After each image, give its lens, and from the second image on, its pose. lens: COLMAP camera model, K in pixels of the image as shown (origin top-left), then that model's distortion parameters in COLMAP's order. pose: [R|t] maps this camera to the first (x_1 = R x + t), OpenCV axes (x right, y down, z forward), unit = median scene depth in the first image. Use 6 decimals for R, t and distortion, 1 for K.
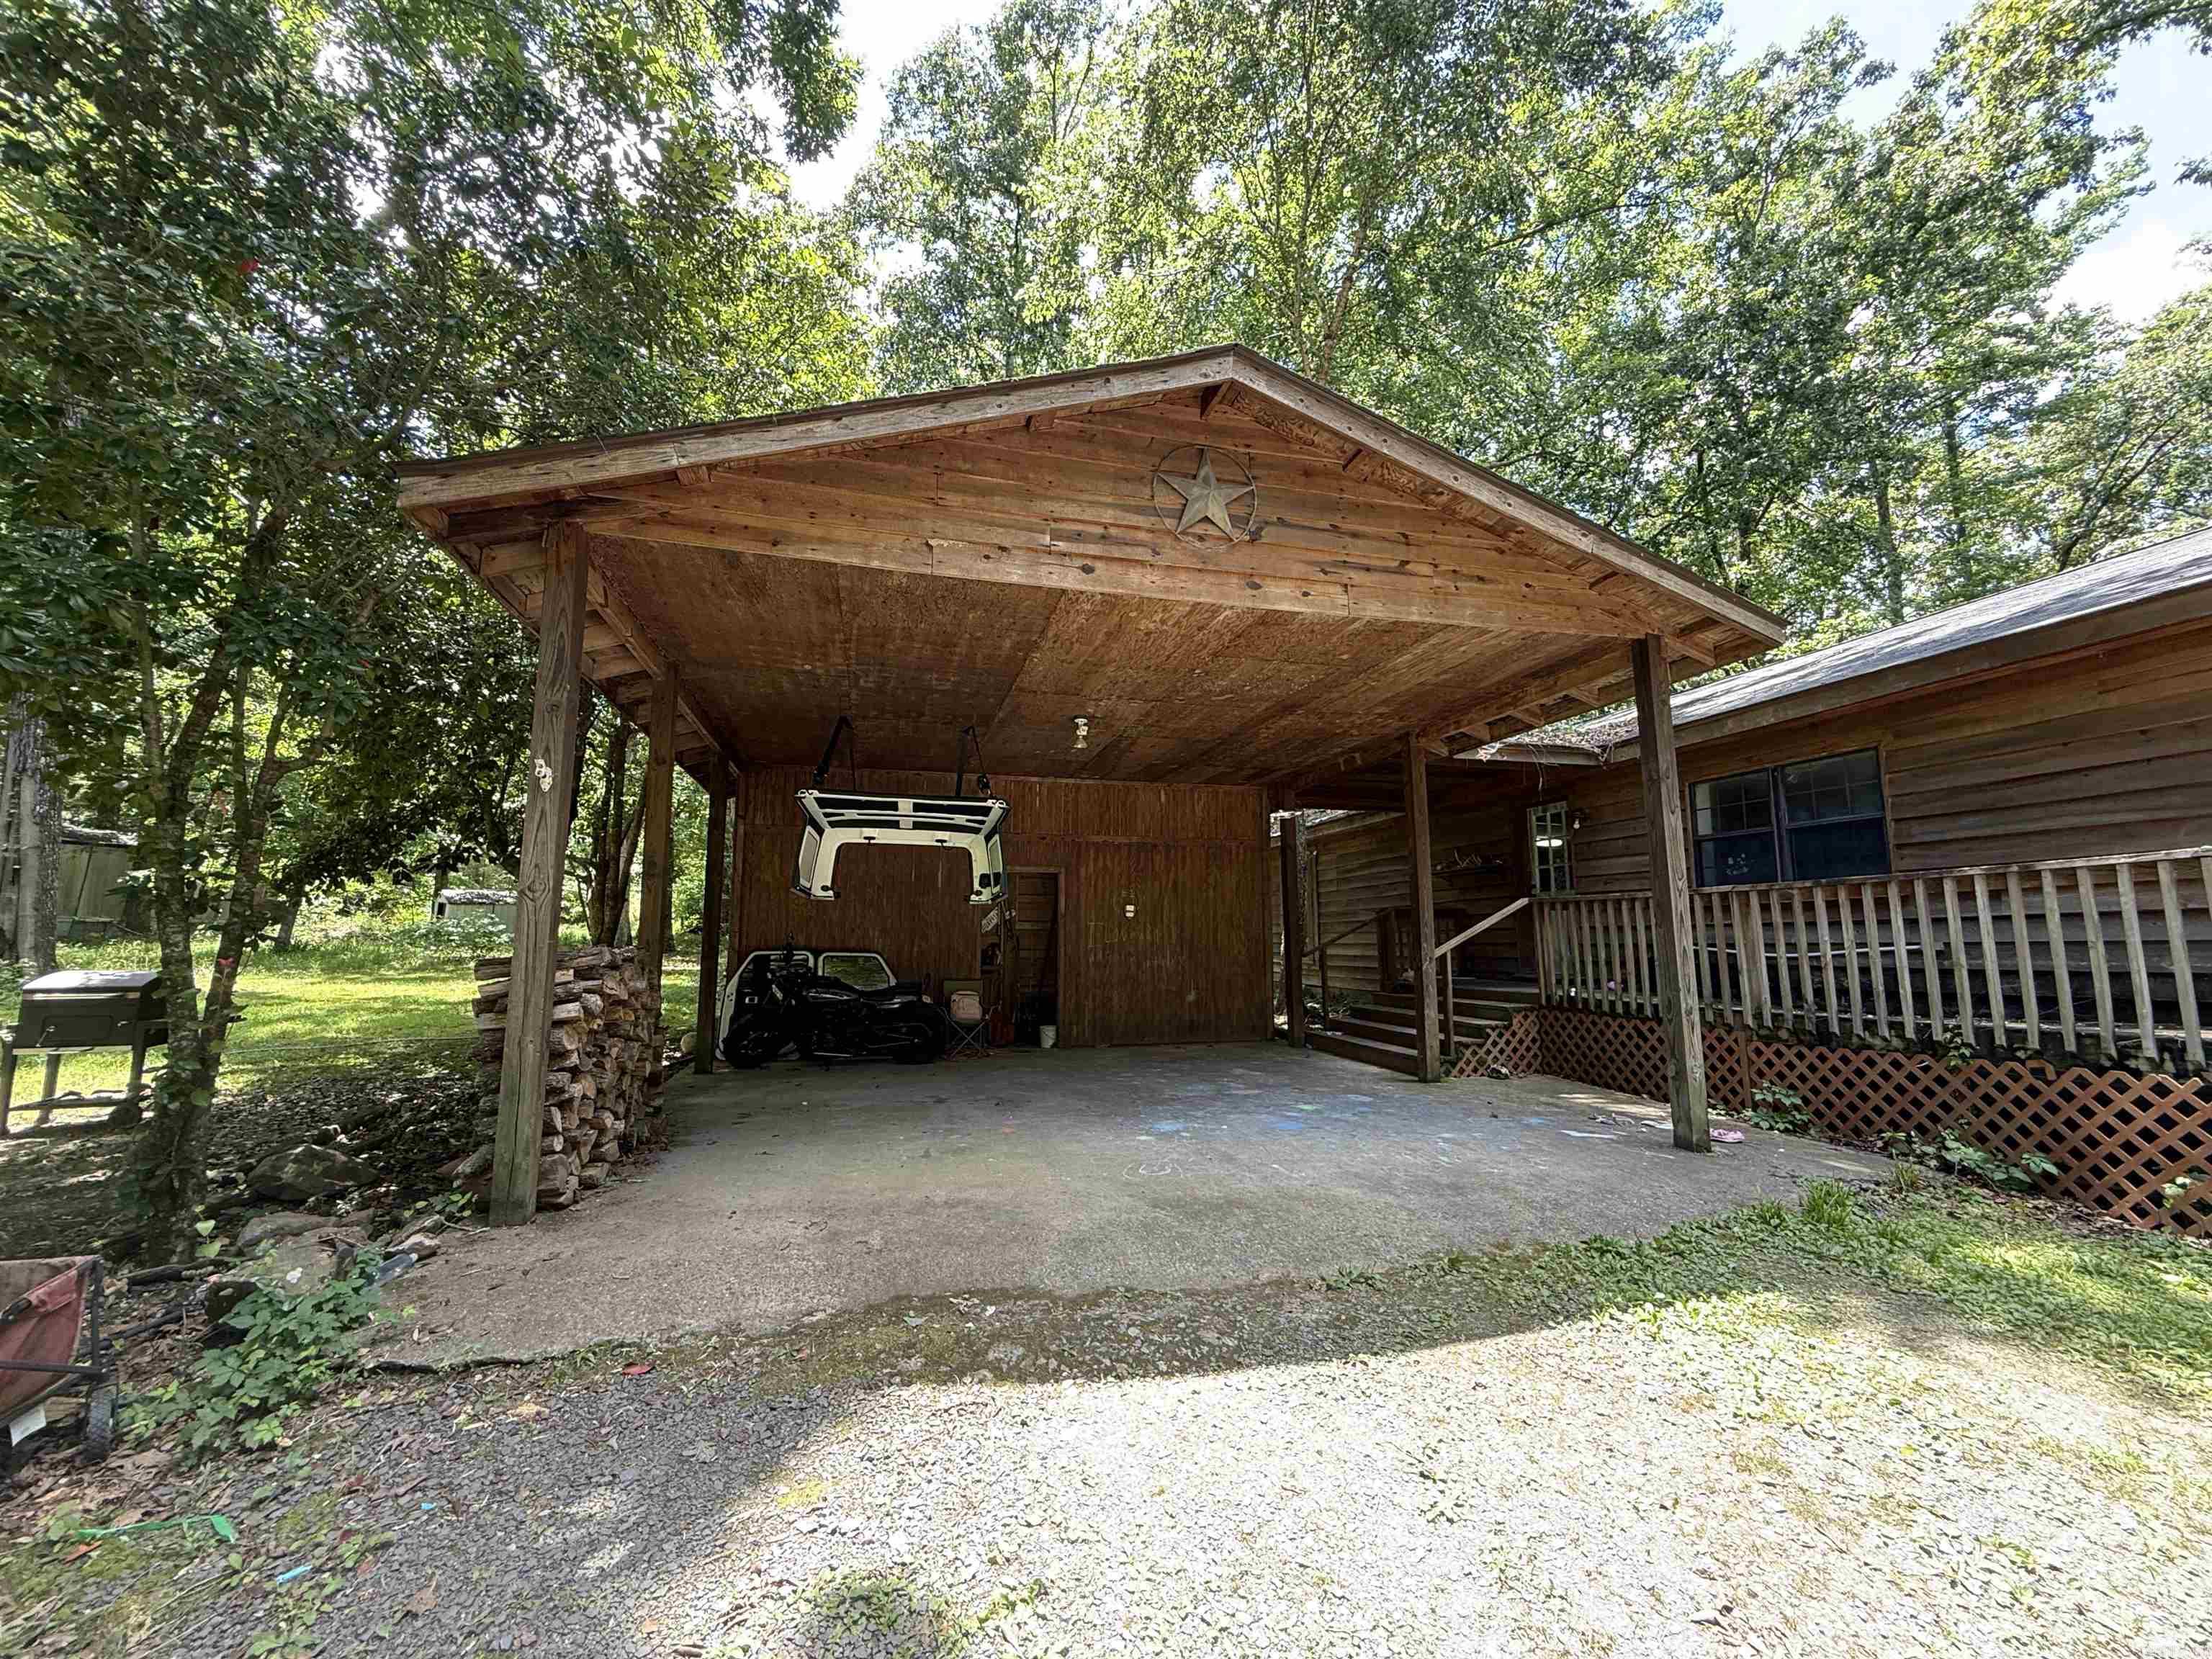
lens RADIAL K [[879.4, 0, 1112.6], [0, 879.4, 835.2], [0, 0, 1]] dist [0.000697, 0.000001]
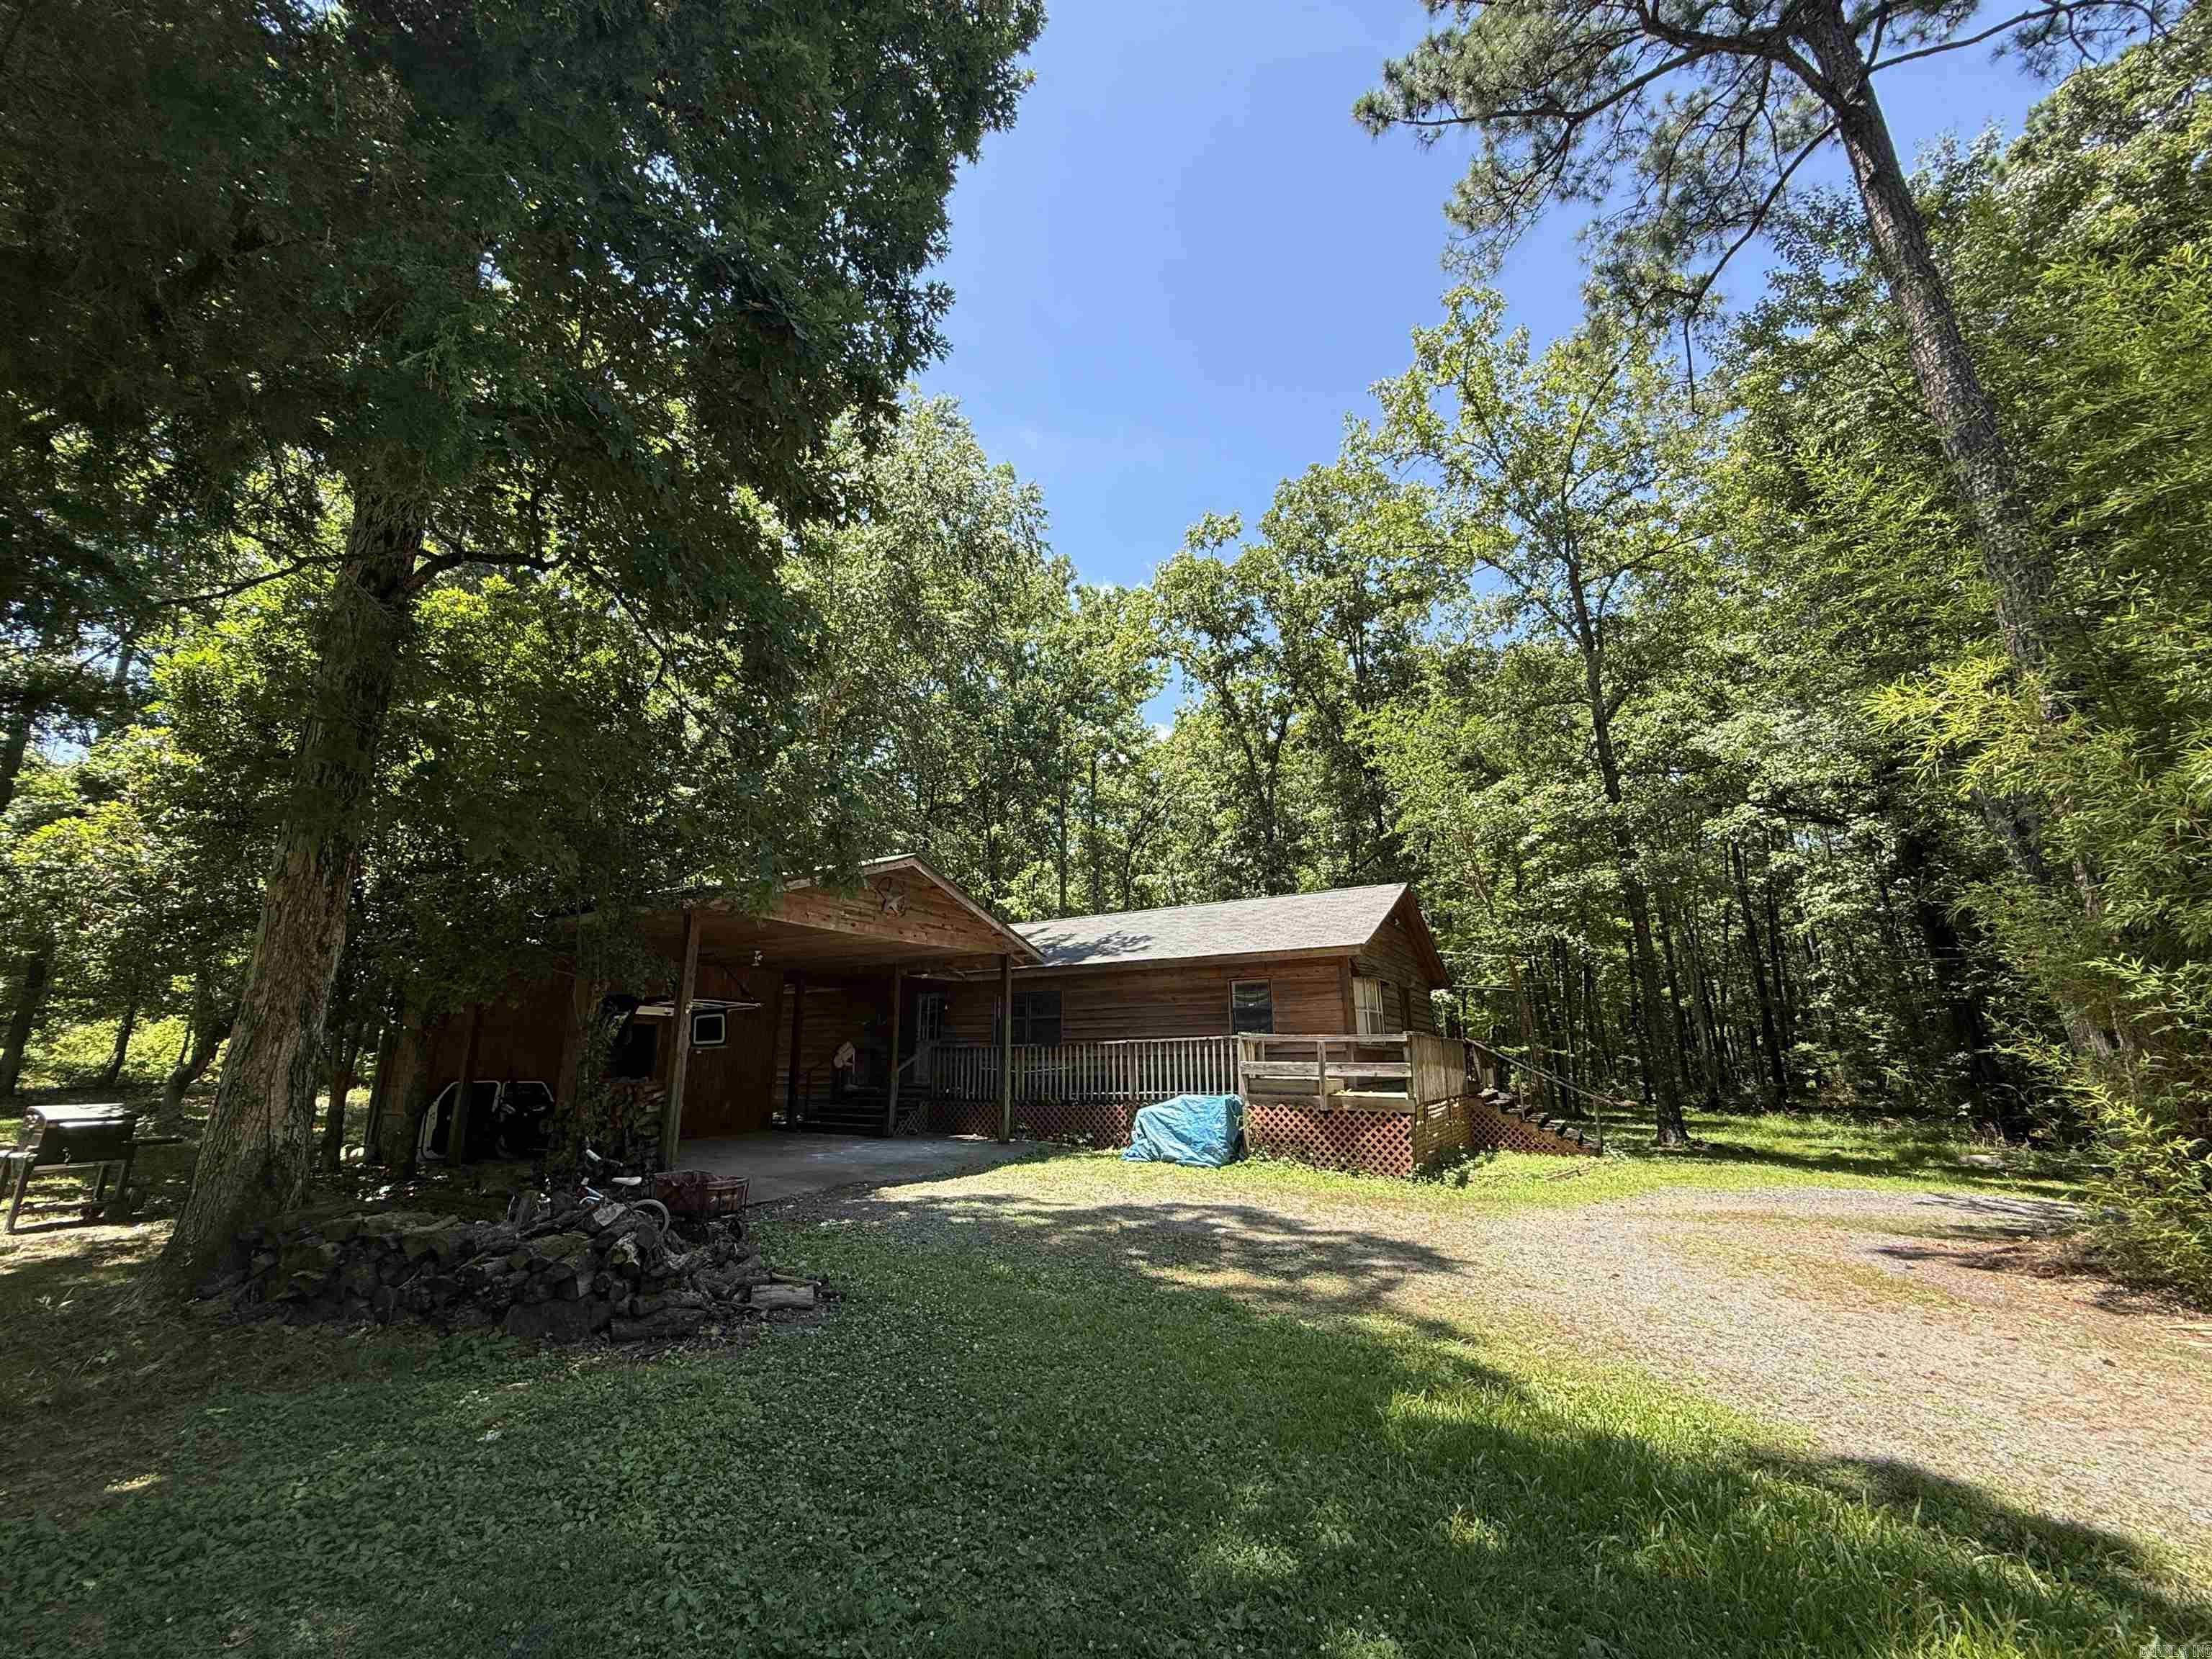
lens RADIAL K [[879.4, 0, 1101.4], [0, 879.4, 828.9], [0, 0, 1]] dist [0.000697, 0.000001]
pose [[0.698272, 0.172504, 0.694737, -0.839609], [-0.077003, 0.982999, -0.166685, -0.125931], [-0.711679, 0.062894, 0.699684, -0.830558]]
